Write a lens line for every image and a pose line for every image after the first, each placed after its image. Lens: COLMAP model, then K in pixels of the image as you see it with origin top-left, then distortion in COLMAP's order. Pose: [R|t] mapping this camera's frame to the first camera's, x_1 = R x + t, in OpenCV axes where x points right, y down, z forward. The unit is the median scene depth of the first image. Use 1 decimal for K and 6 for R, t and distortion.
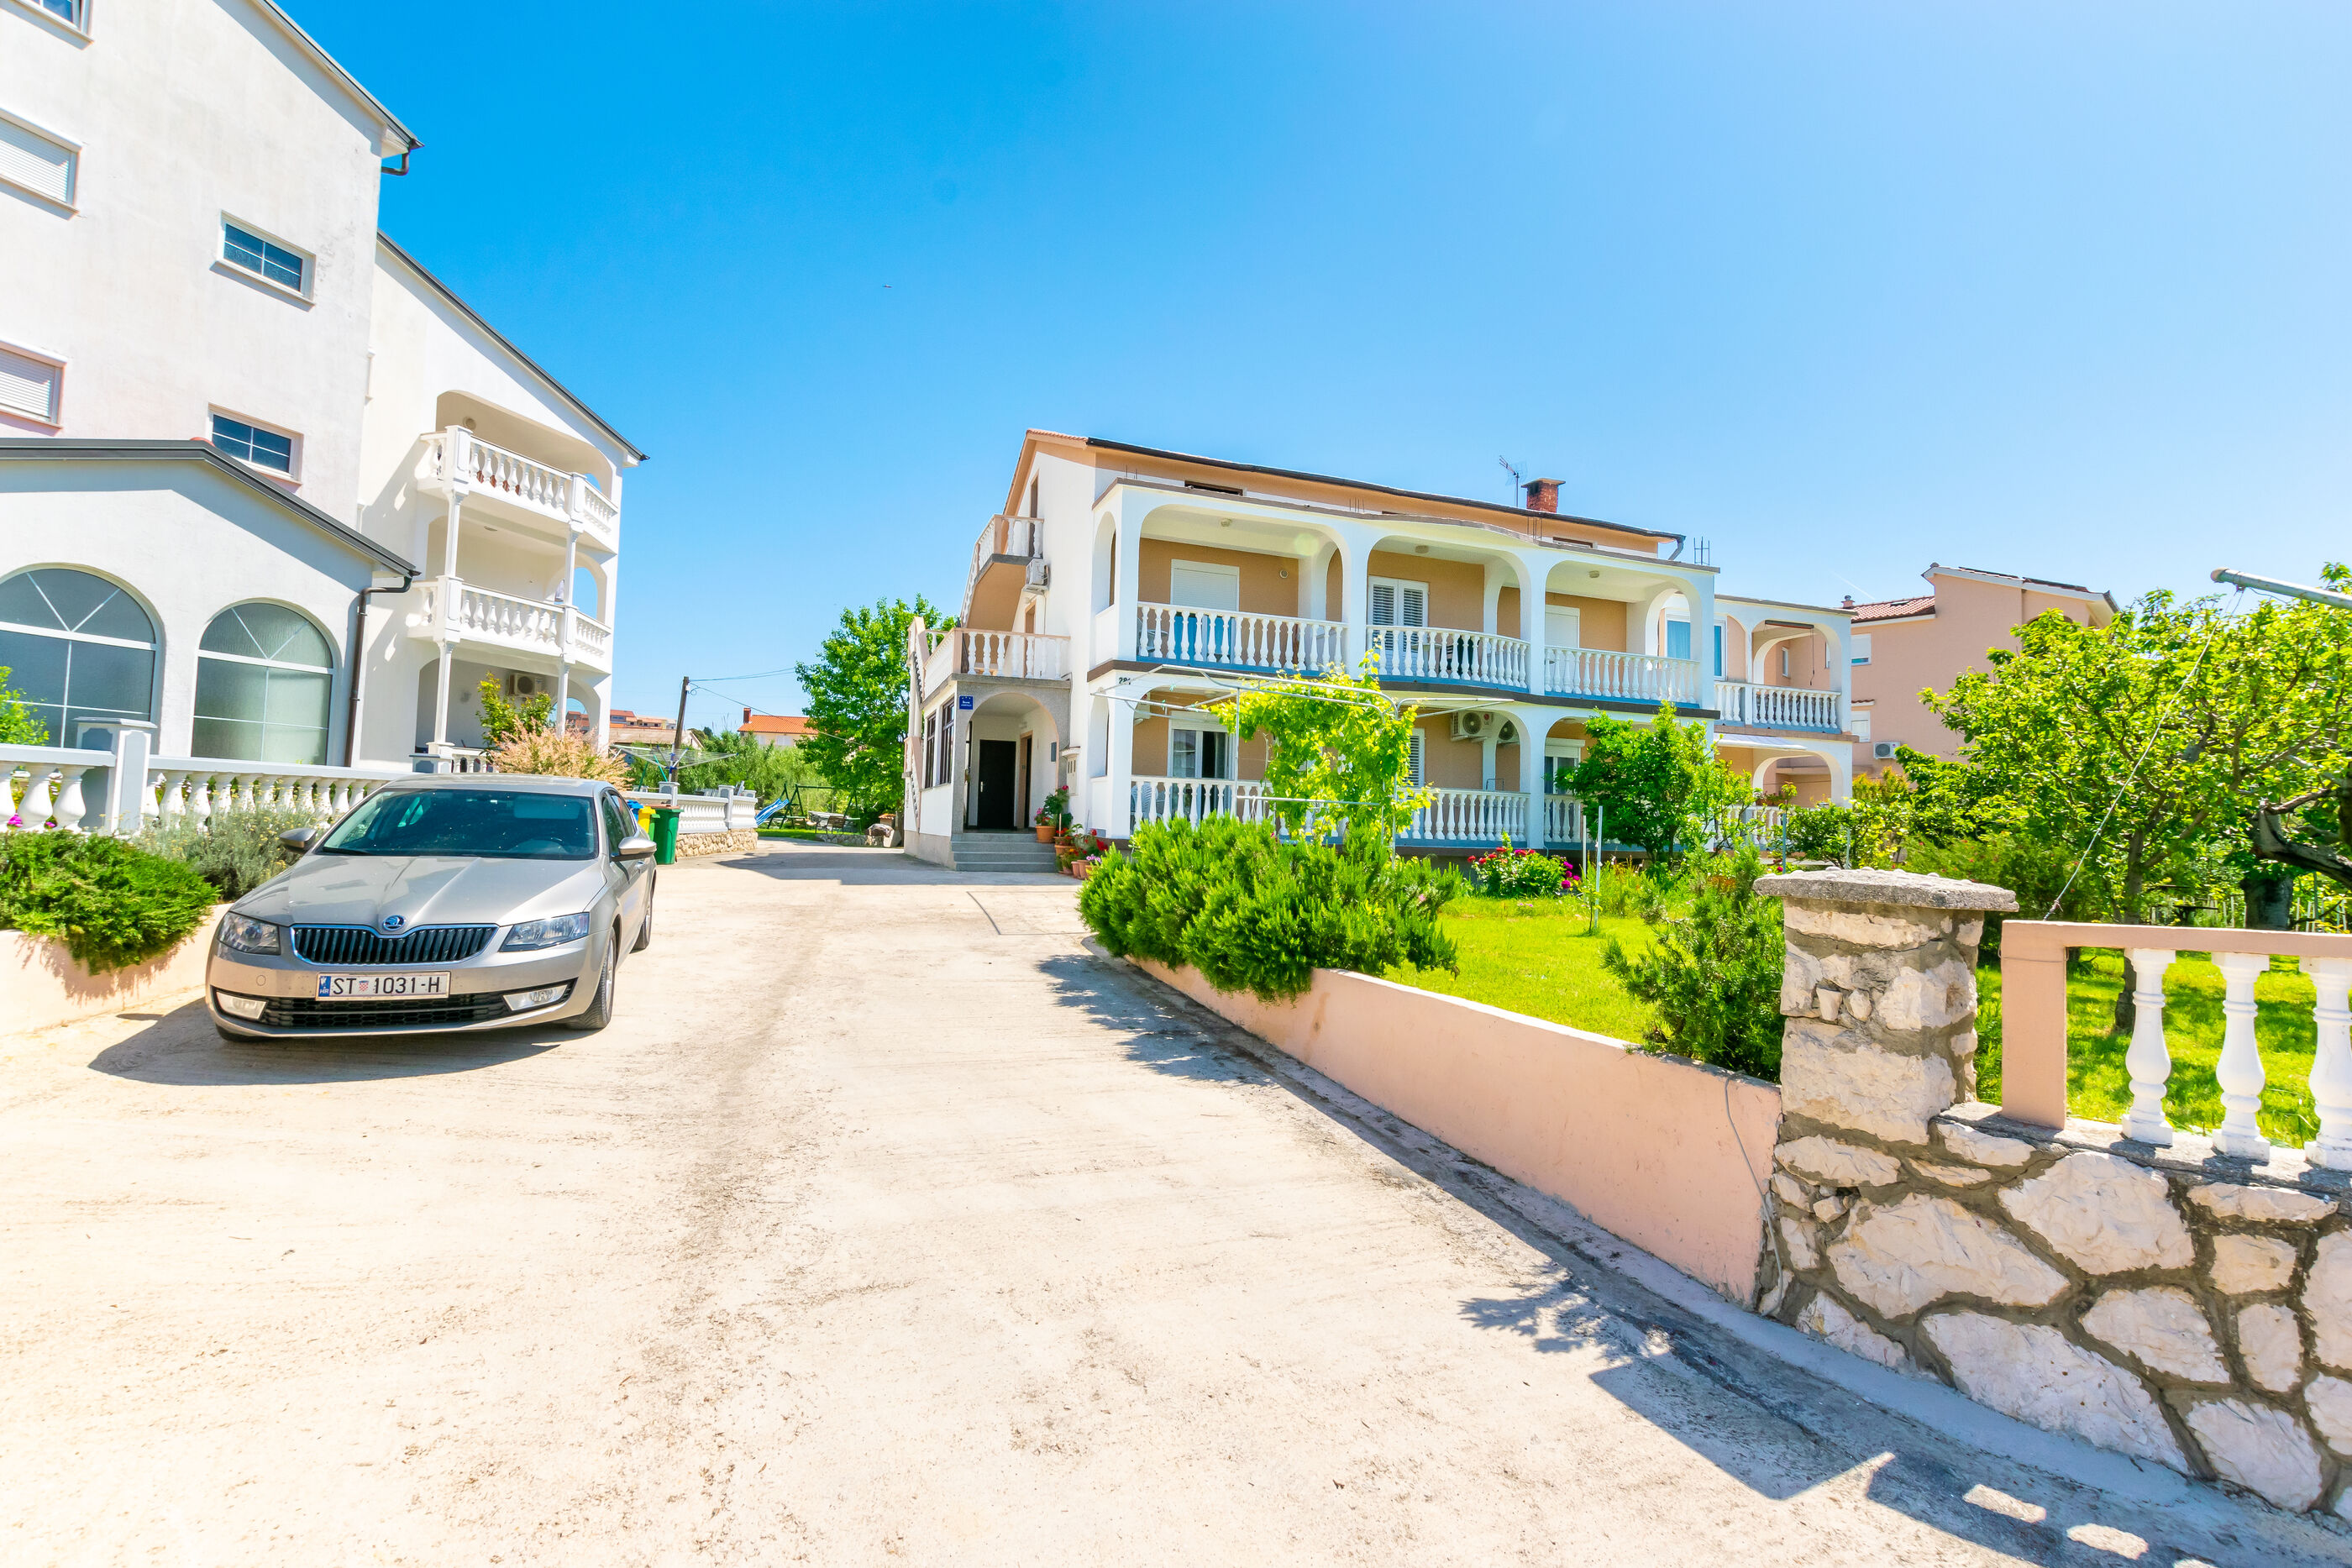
lens RADIAL K [[1021.5, 0, 1160.1], [0, 1021.5, 789.6], [0, 0, 1]] dist [0.003584, -0.000191]
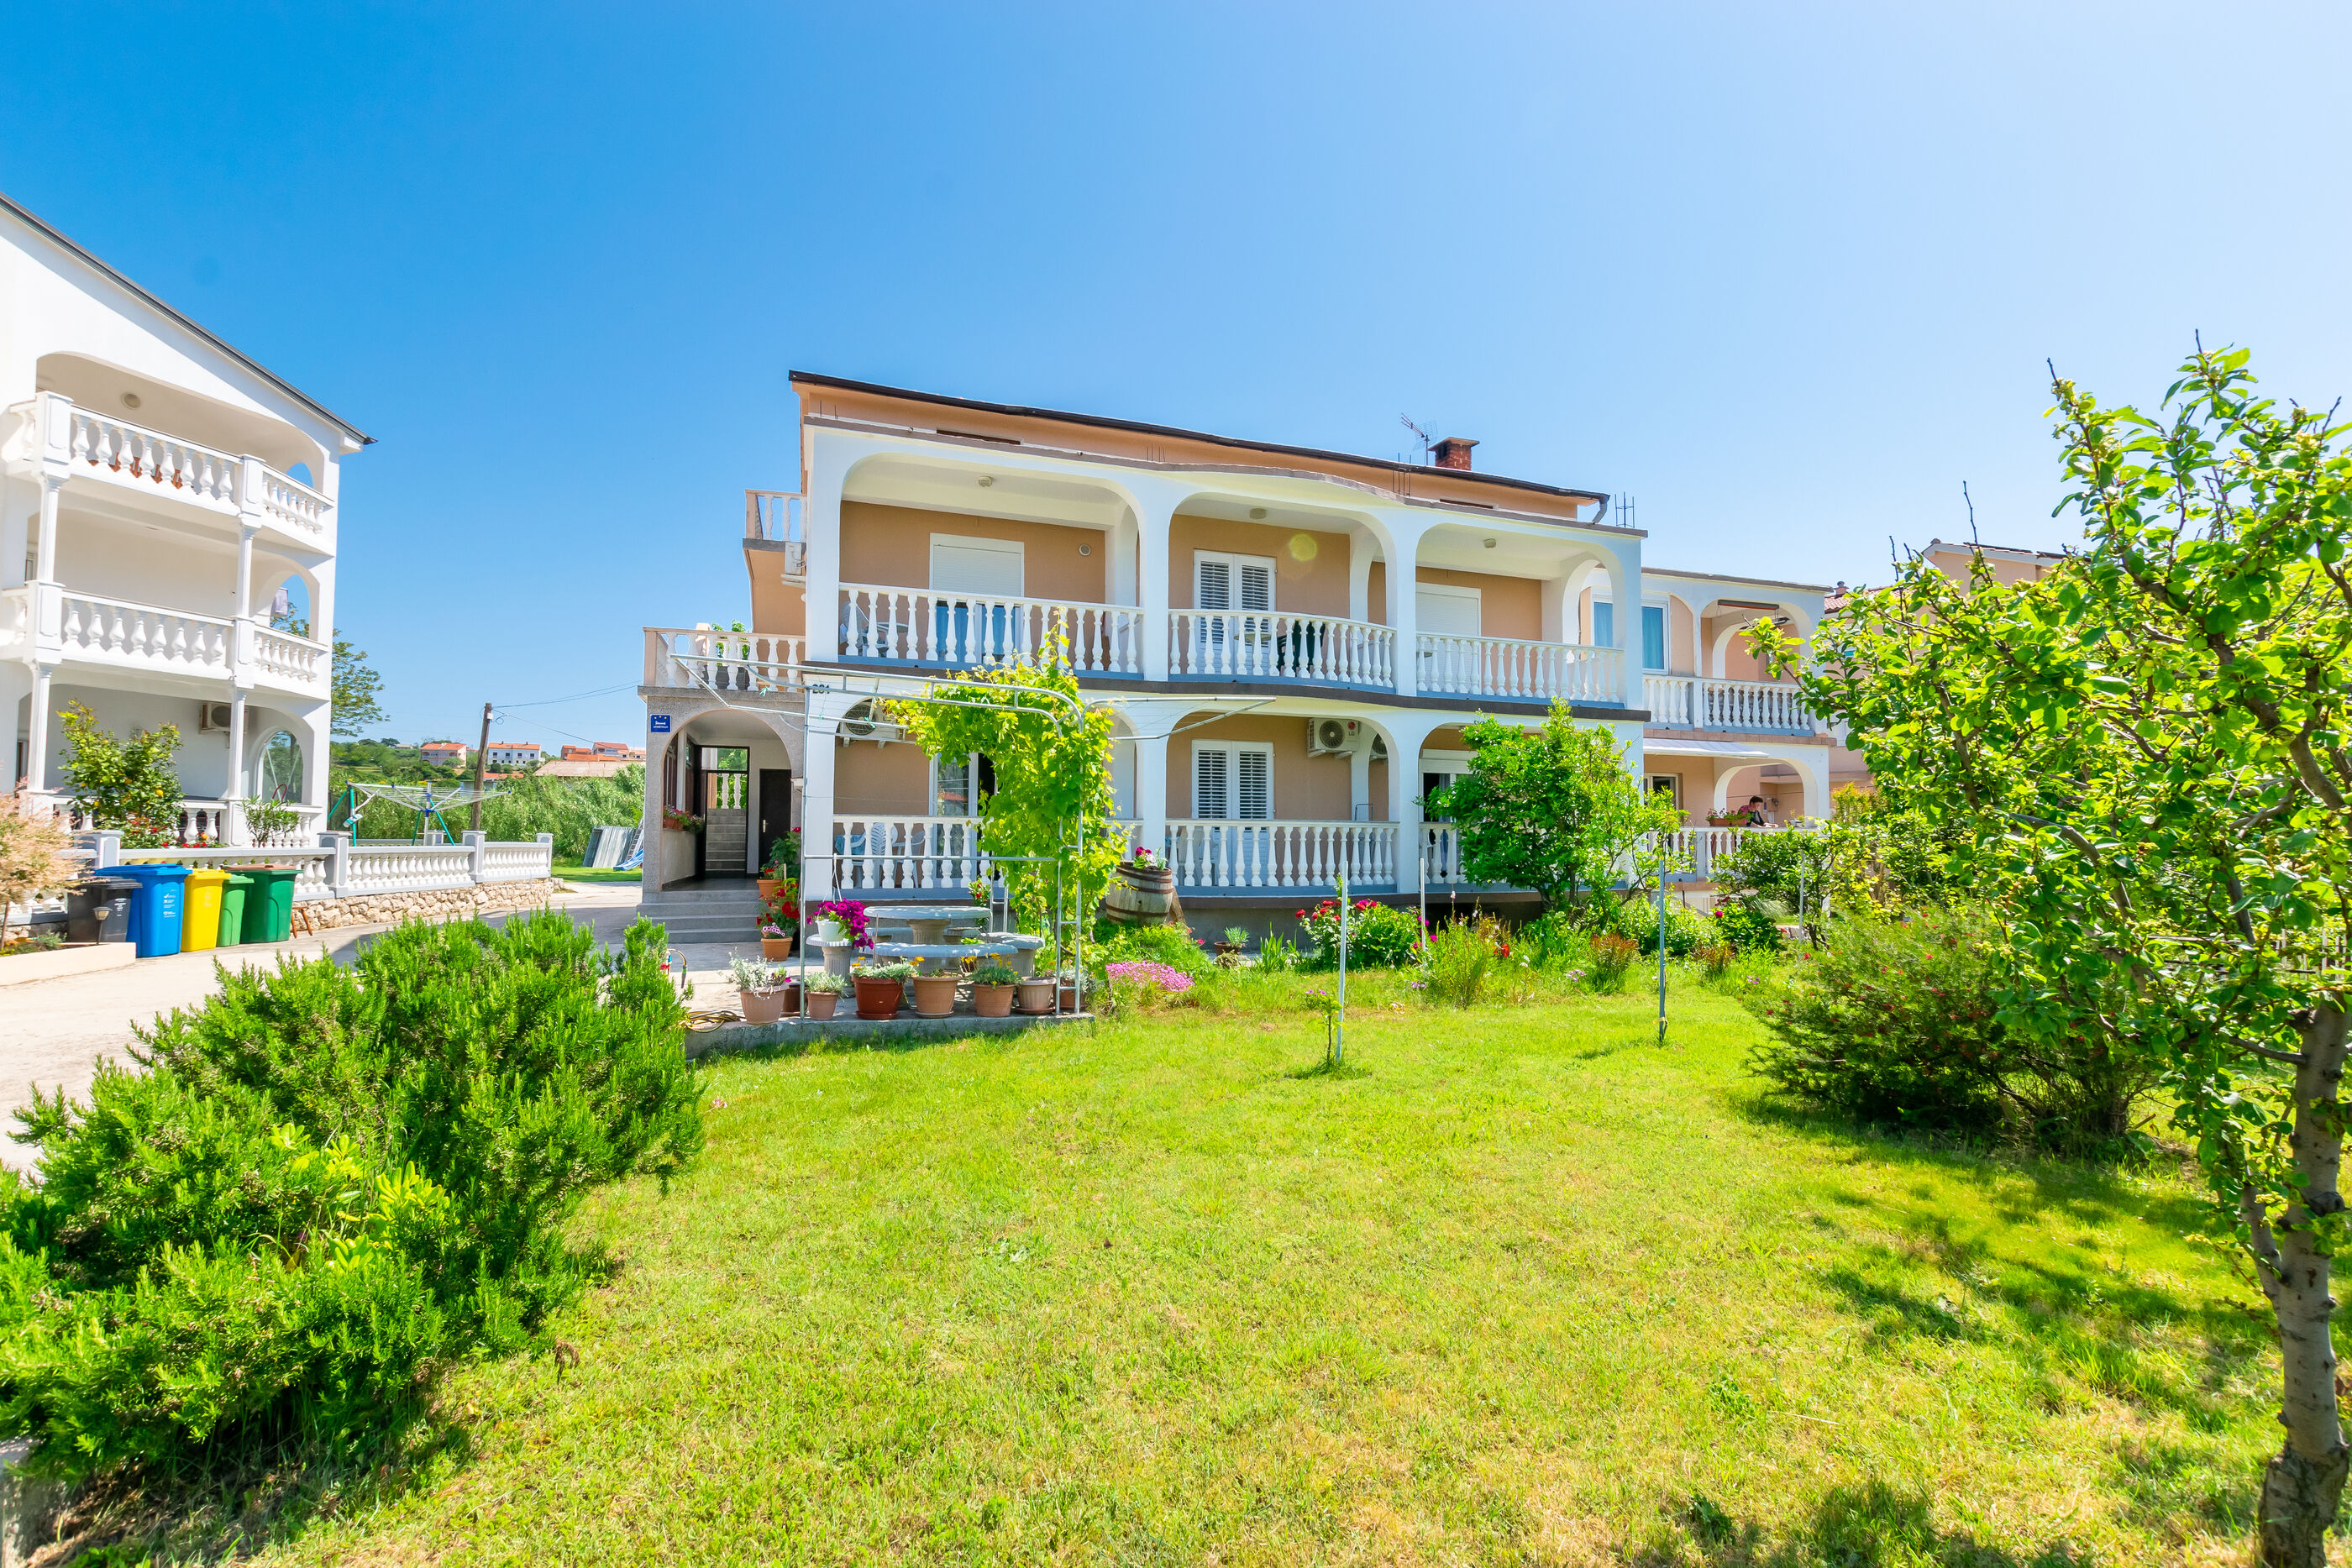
lens RADIAL K [[1021.5, 0, 1165.7], [0, 1021.5, 819.9], [0, 0, 1]] dist [0.003584, -0.000191]
pose [[0.999667, -0.023802, -0.009963, 0.187468], [0.023905, 0.999660, 0.010383, -0.010386], [0.009713, -0.010618, 0.999896, 0.214354]]
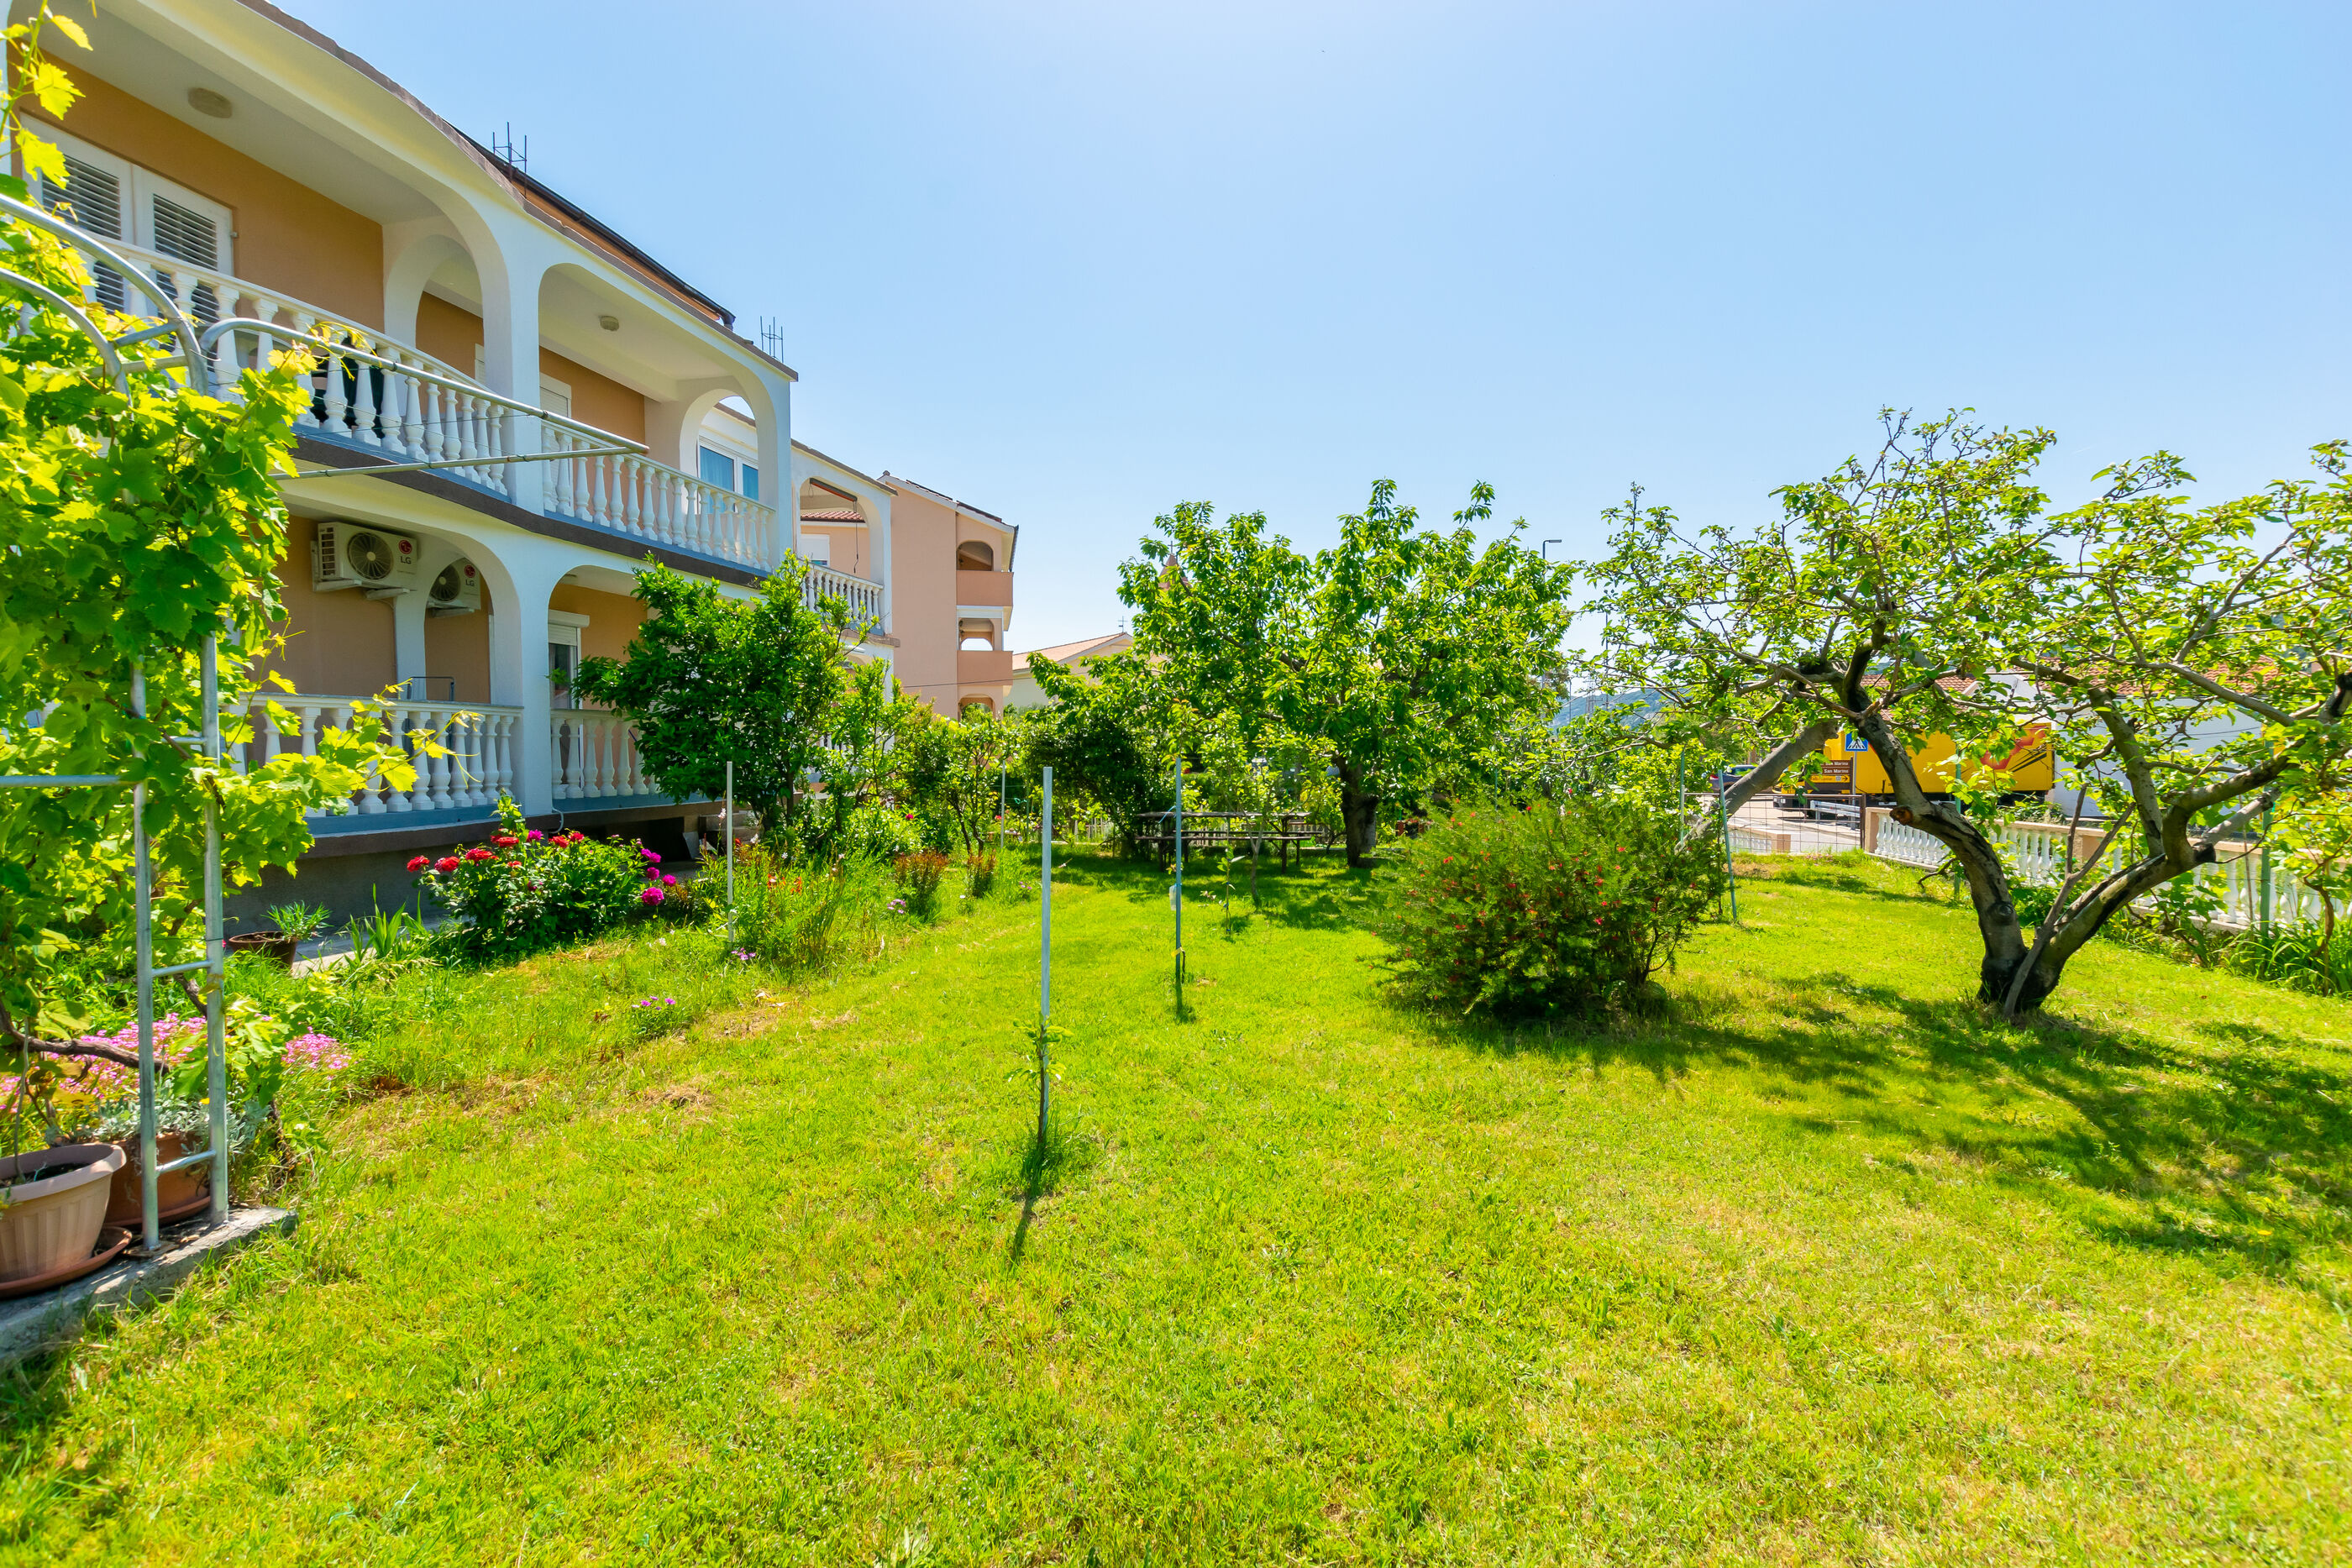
lens RADIAL K [[1021.5, 0, 1174.7], [0, 1021.5, 778.2], [0, 0, 1]] dist [0.003584, -0.000191]
pose [[0.521936, -0.051651, 0.851420, 0.094592], [-0.017307, 0.997318, 0.071111, -0.002797], [-0.852809, -0.051851, 0.519642, 0.447858]]
